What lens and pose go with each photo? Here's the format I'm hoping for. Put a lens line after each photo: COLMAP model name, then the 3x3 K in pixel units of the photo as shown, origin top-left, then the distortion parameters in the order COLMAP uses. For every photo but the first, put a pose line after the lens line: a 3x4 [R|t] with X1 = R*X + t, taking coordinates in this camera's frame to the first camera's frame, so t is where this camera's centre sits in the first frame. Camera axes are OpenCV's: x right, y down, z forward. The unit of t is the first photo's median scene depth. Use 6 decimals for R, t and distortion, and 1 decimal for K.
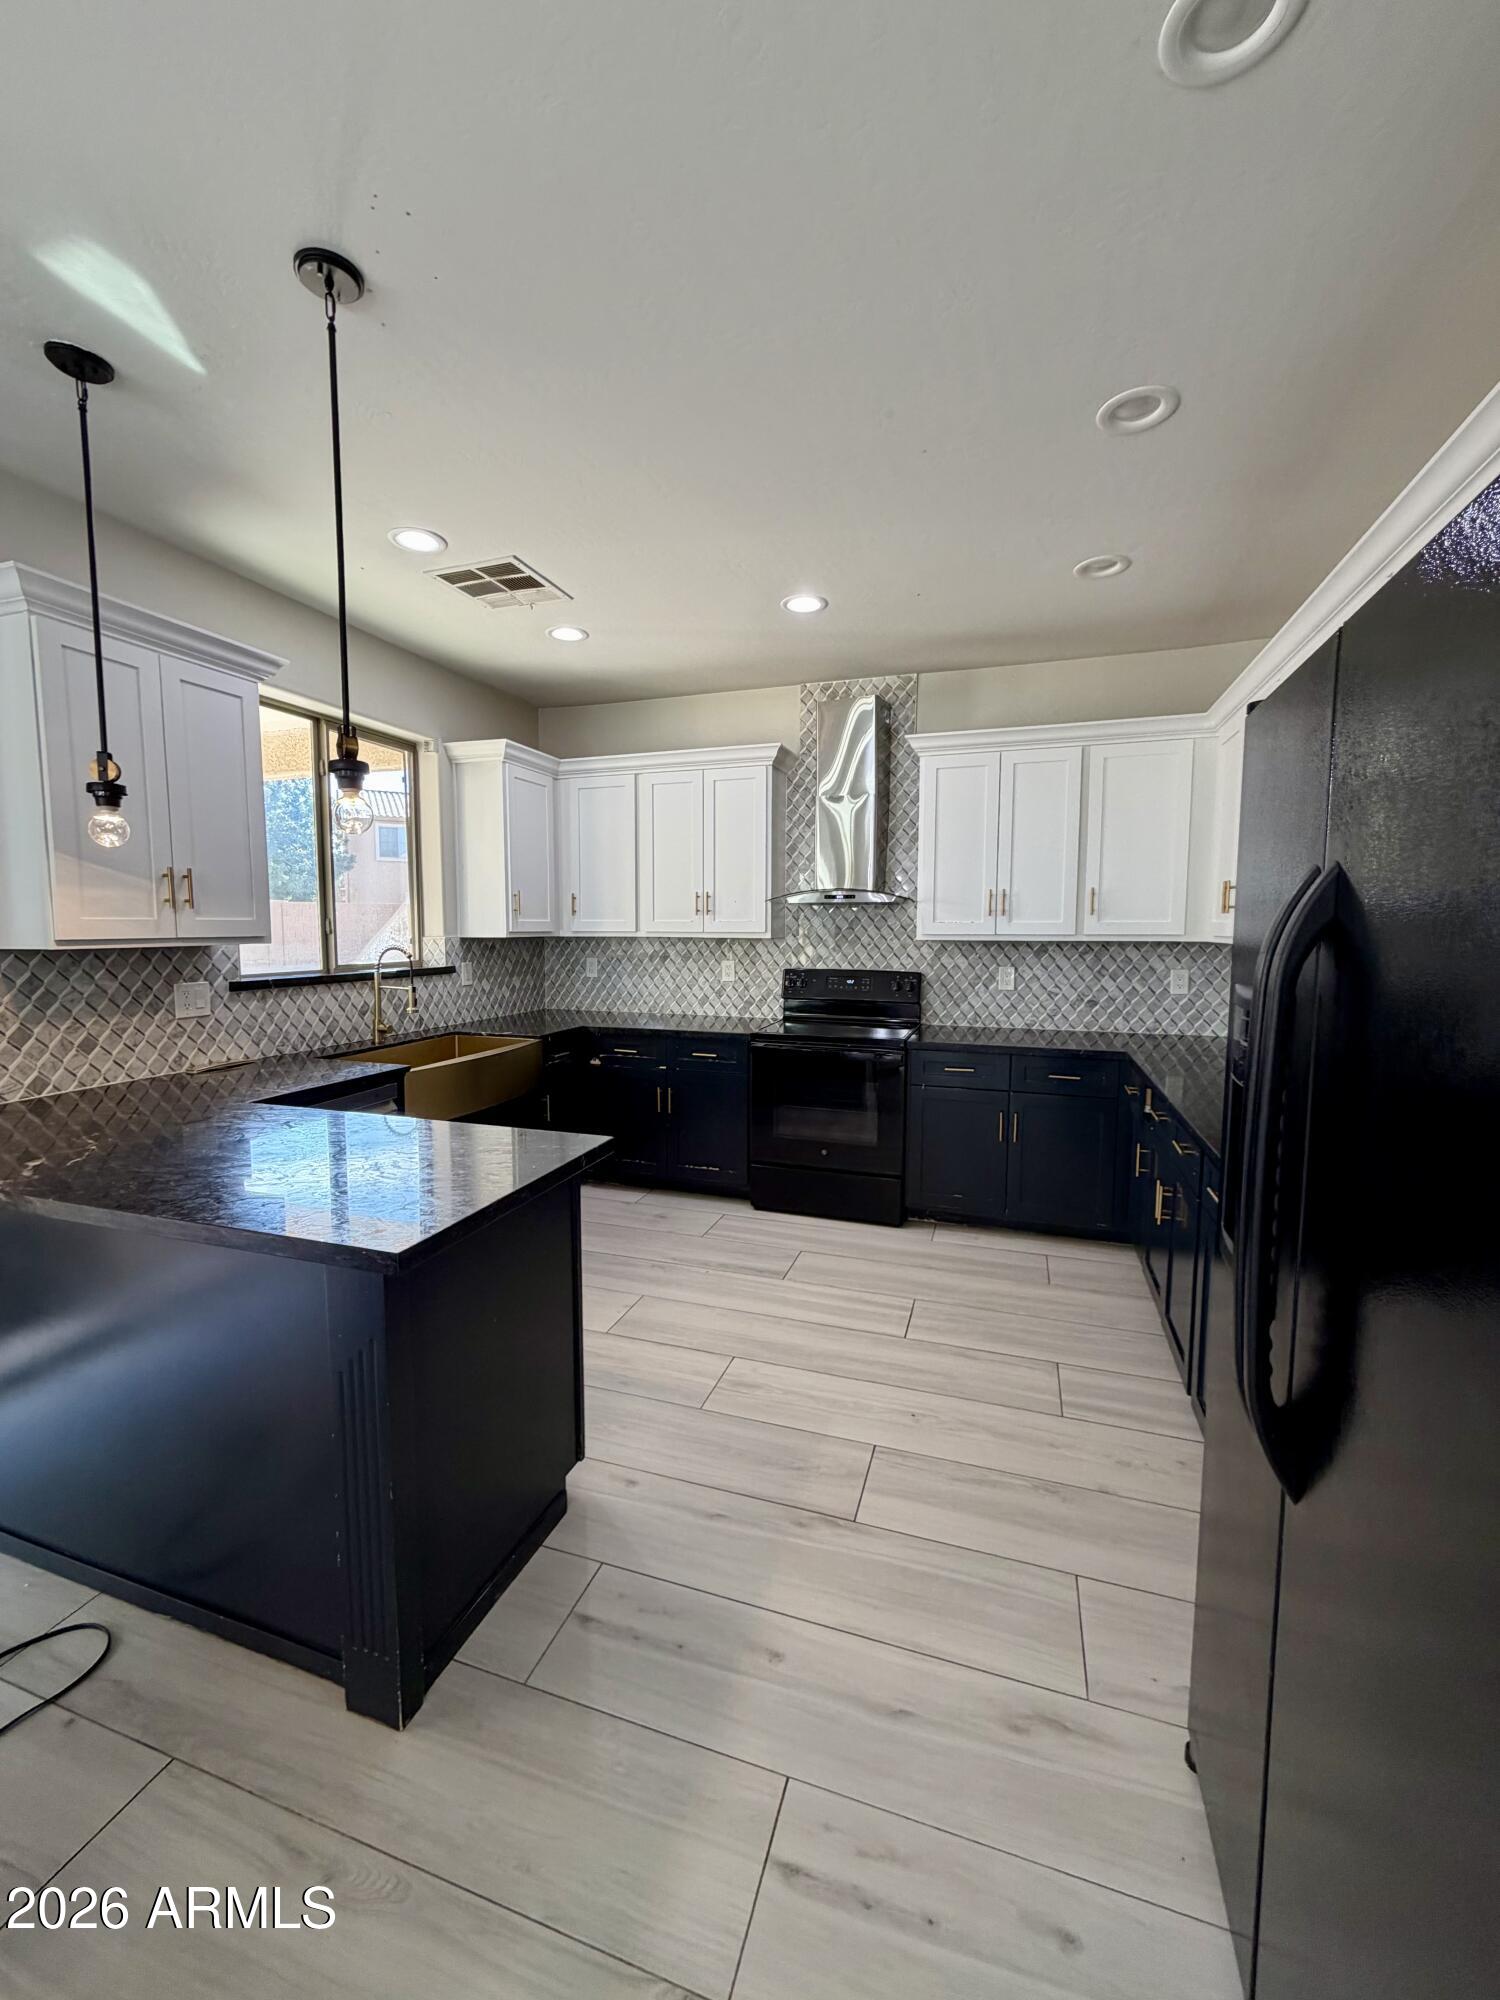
lens RADIAL K [[797.6, 0, 751.4], [0, 797.6, 992.7], [0, 0, 1]] dist [-0.000025, -0.000039]
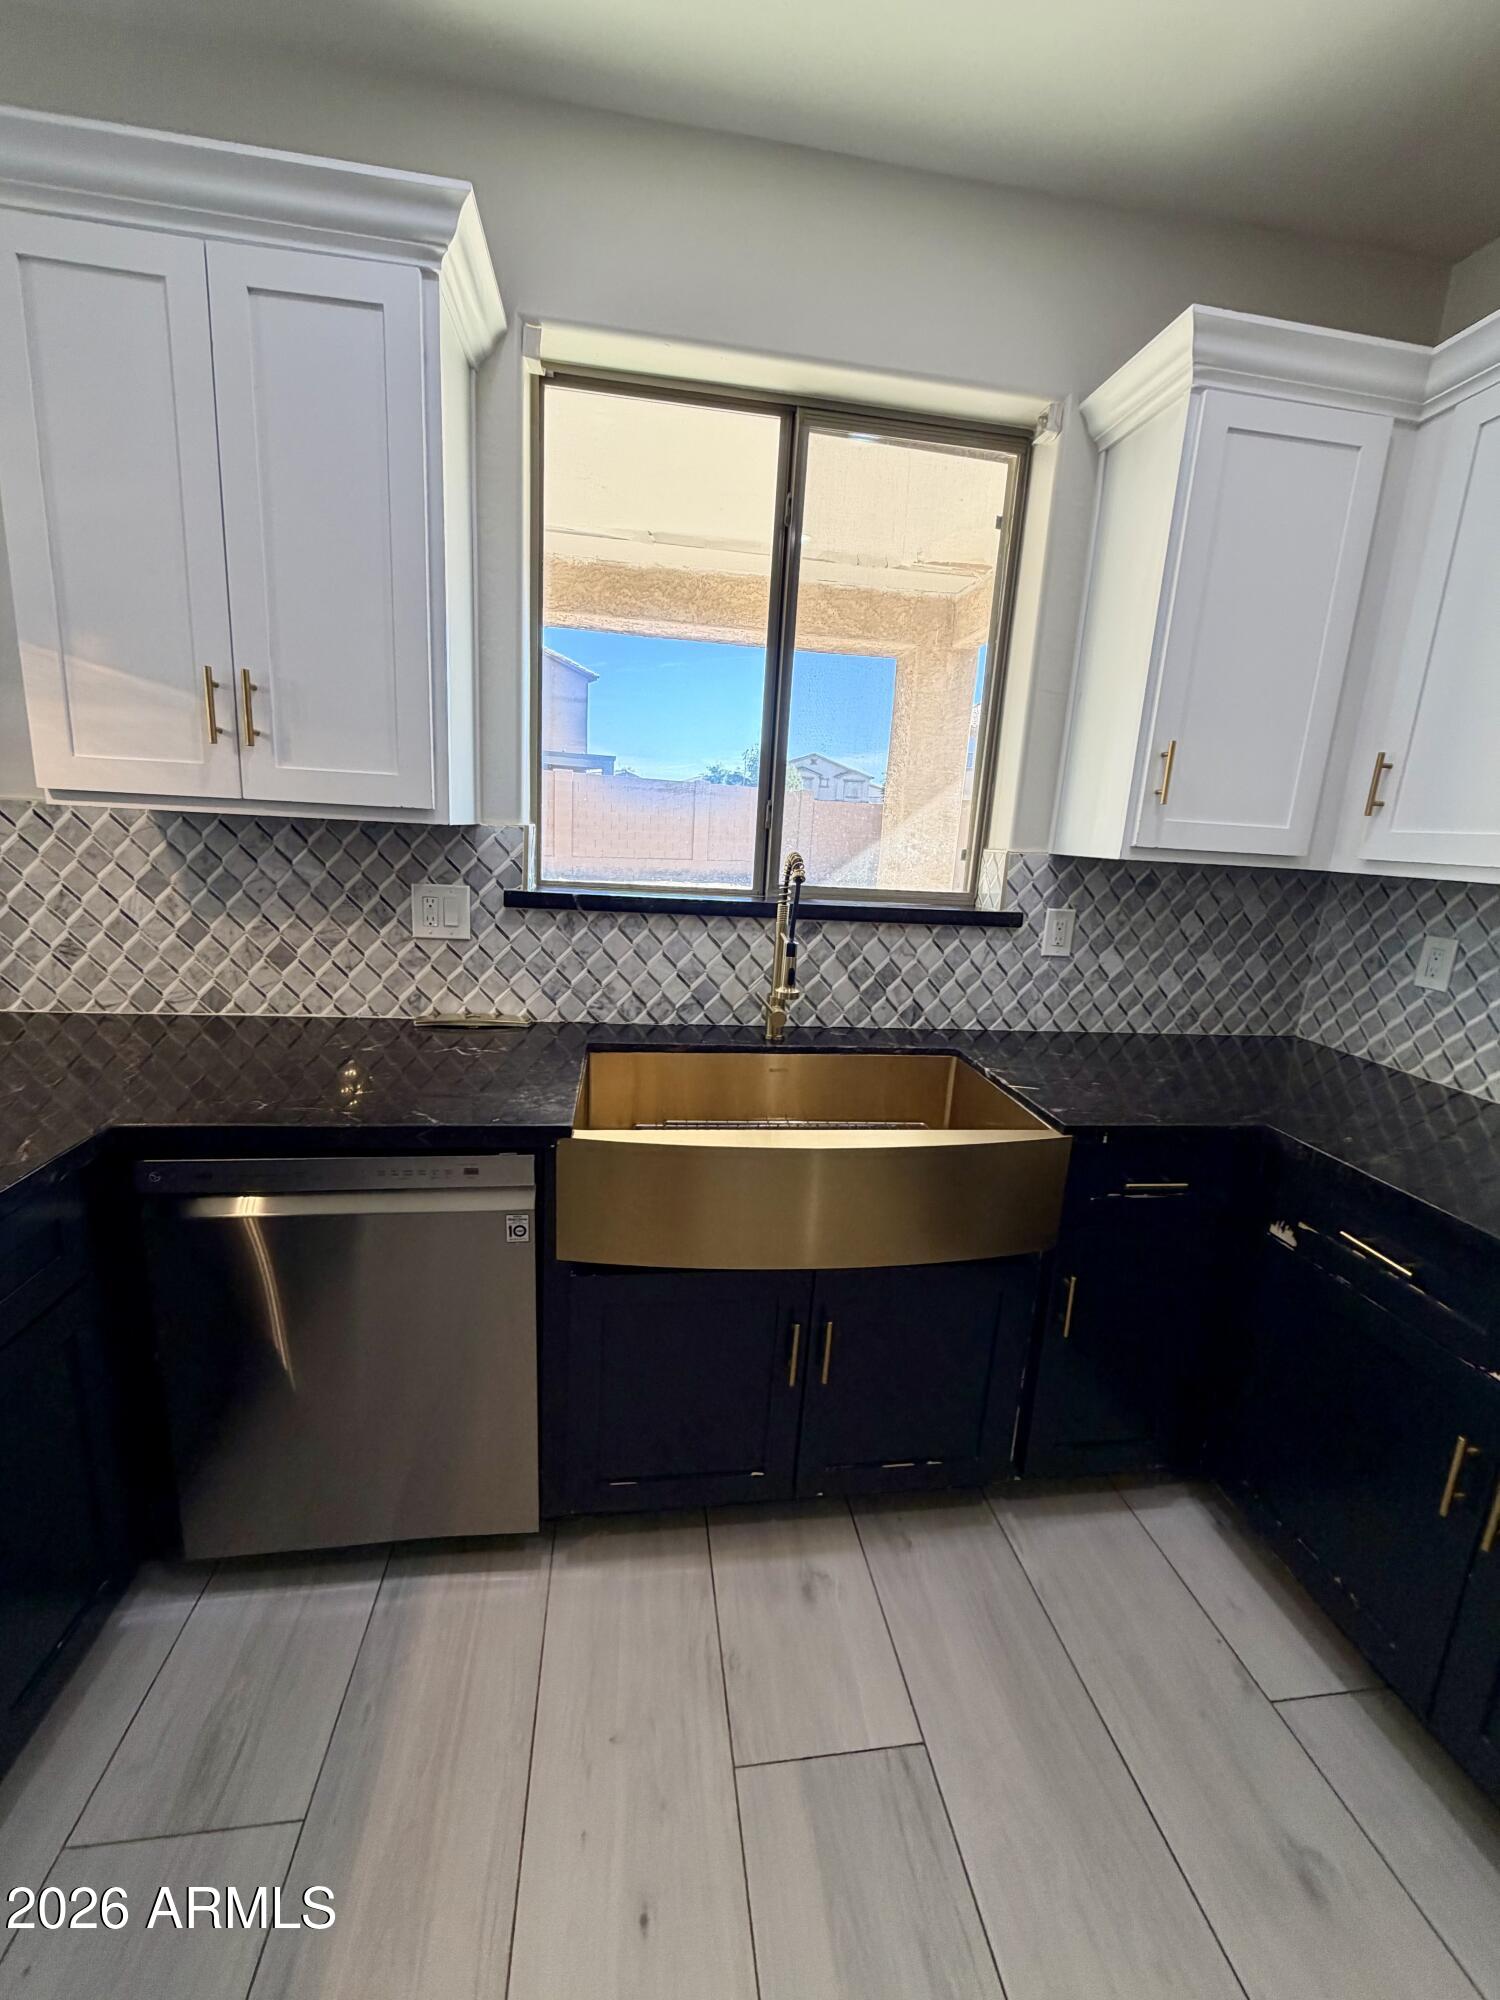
lens RADIAL K [[797.6, 0, 751.4], [0, 797.6, 992.7], [0, 0, 1]] dist [-0.000025, -0.000039]
pose [[0.445933, 0.210455, -0.869973, -0.019239], [-0.130815, 0.976852, 0.169257, -0.052503], [0.885455, 0.038328, 0.463141, 0.717207]]
